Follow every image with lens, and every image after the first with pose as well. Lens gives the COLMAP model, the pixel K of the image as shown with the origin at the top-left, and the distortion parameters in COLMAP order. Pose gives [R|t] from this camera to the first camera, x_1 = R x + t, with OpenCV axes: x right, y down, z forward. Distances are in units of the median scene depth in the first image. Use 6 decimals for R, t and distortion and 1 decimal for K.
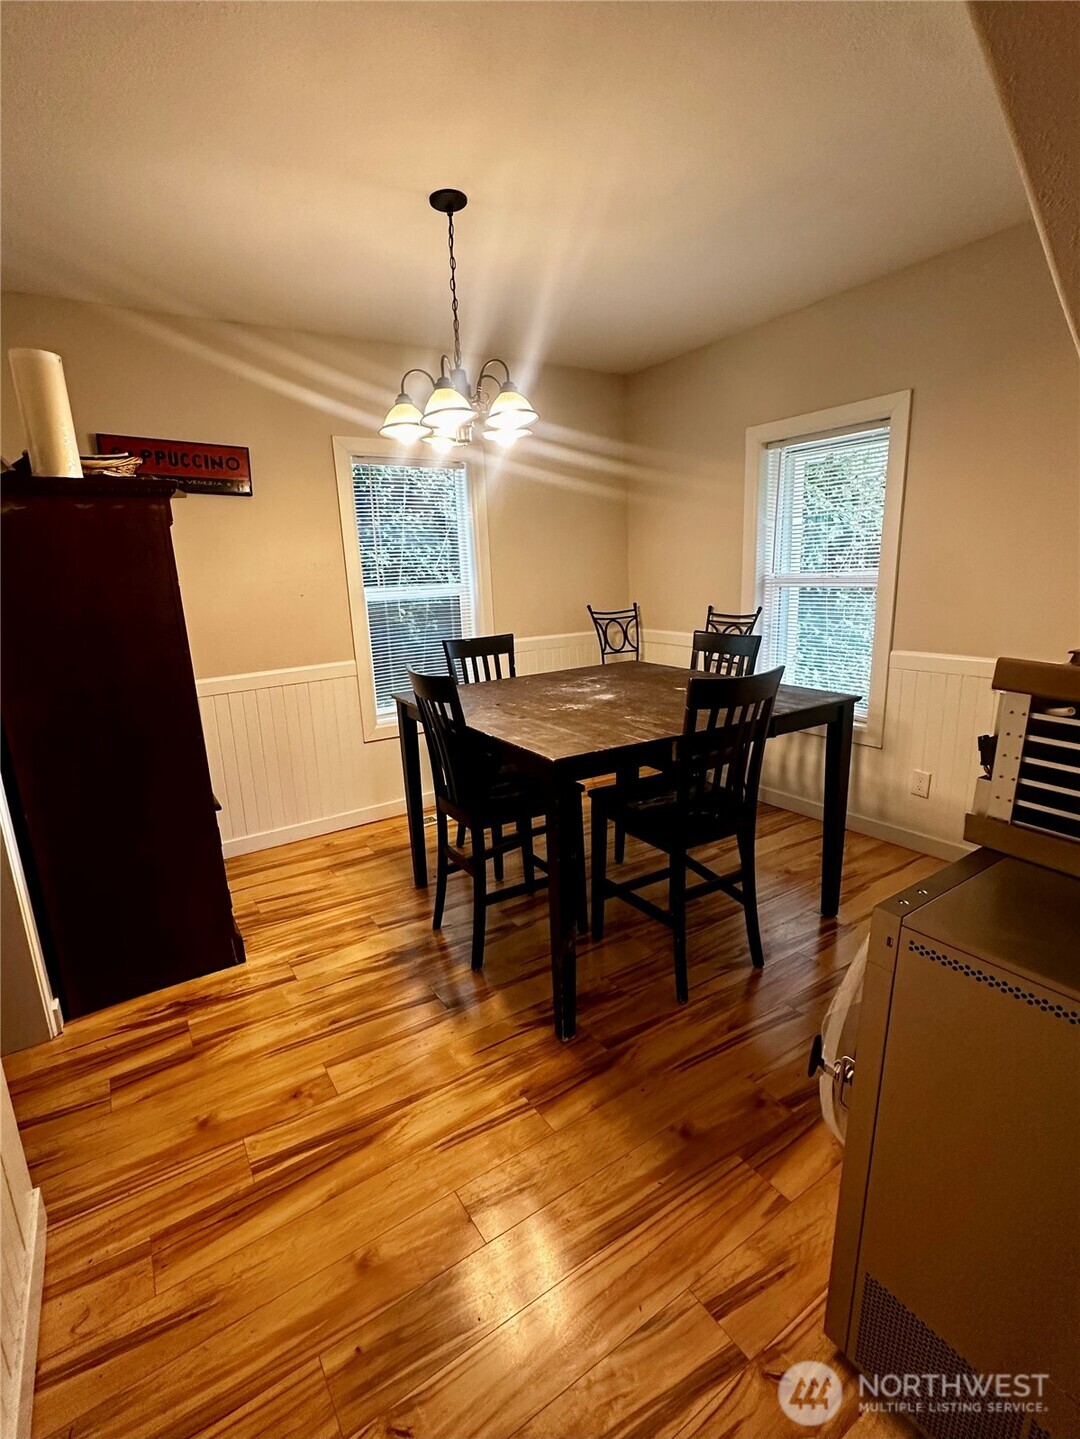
lens RADIAL K [[660.0, 0, 534.2], [0, 660.0, 718.3], [0, 0, 1]] dist [-0.005054, 0.001403]
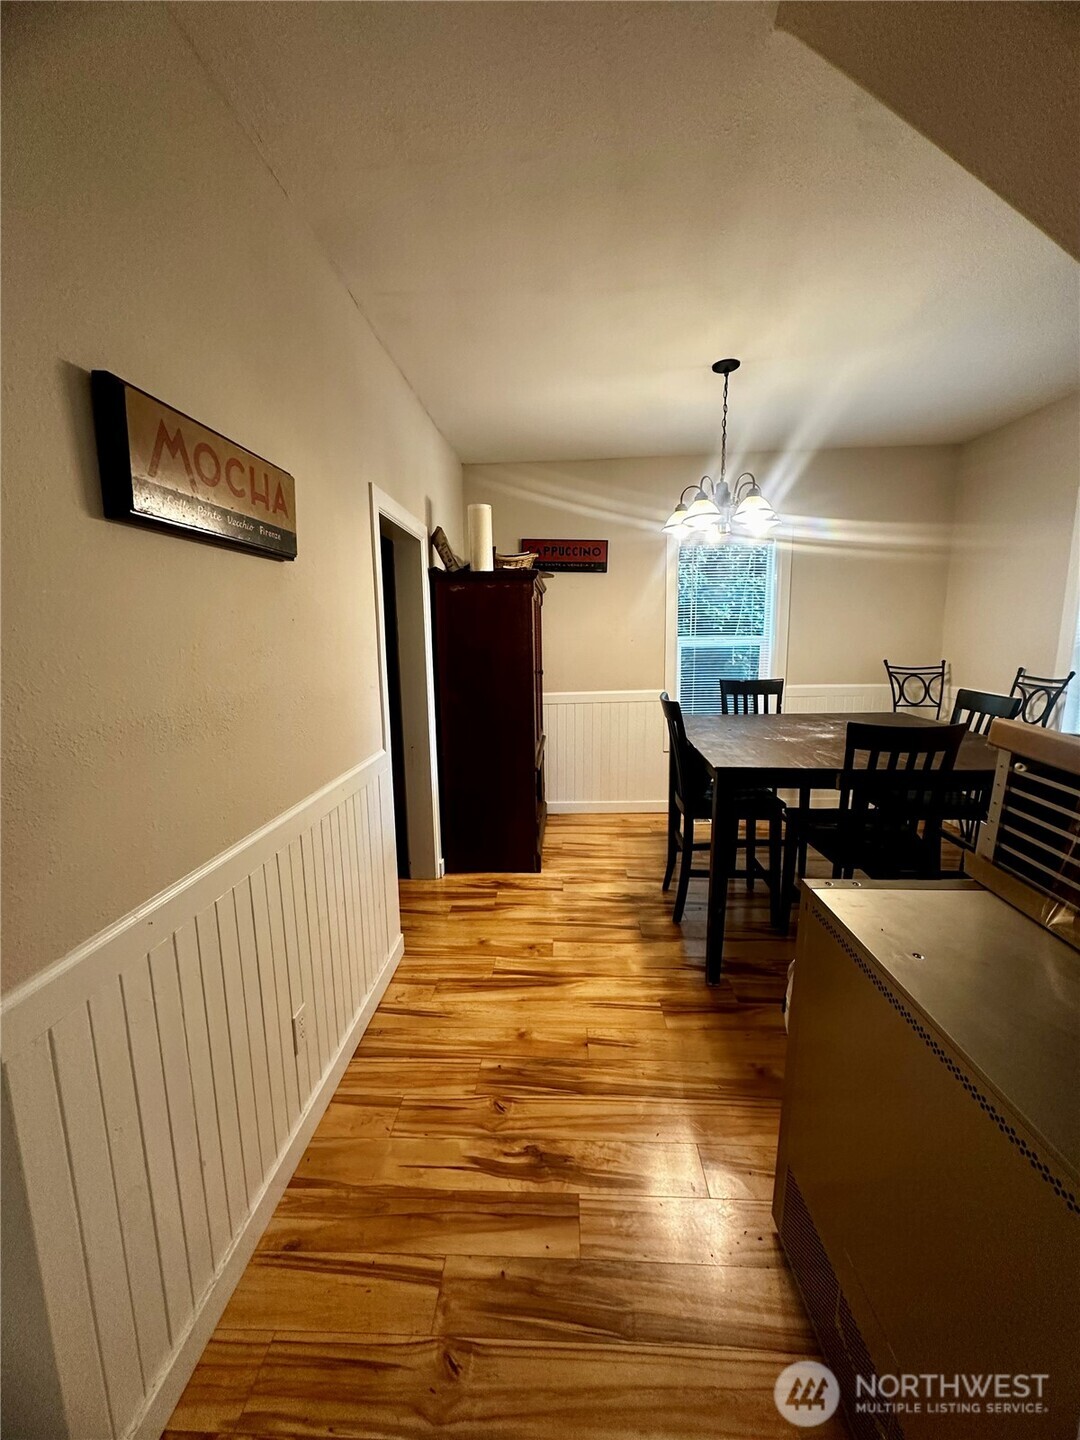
lens RADIAL K [[576.7, 0, 547.8], [0, 576.7, 719.9], [0, 0, 1]] dist [-0.006328, 0.000953]
pose [[0.813678, 0.117742, -0.569267, 0.339012], [-0.143604, 0.989635, -0.000572, 0.012259], [0.563300, 0.082215, 0.822152, -0.152836]]
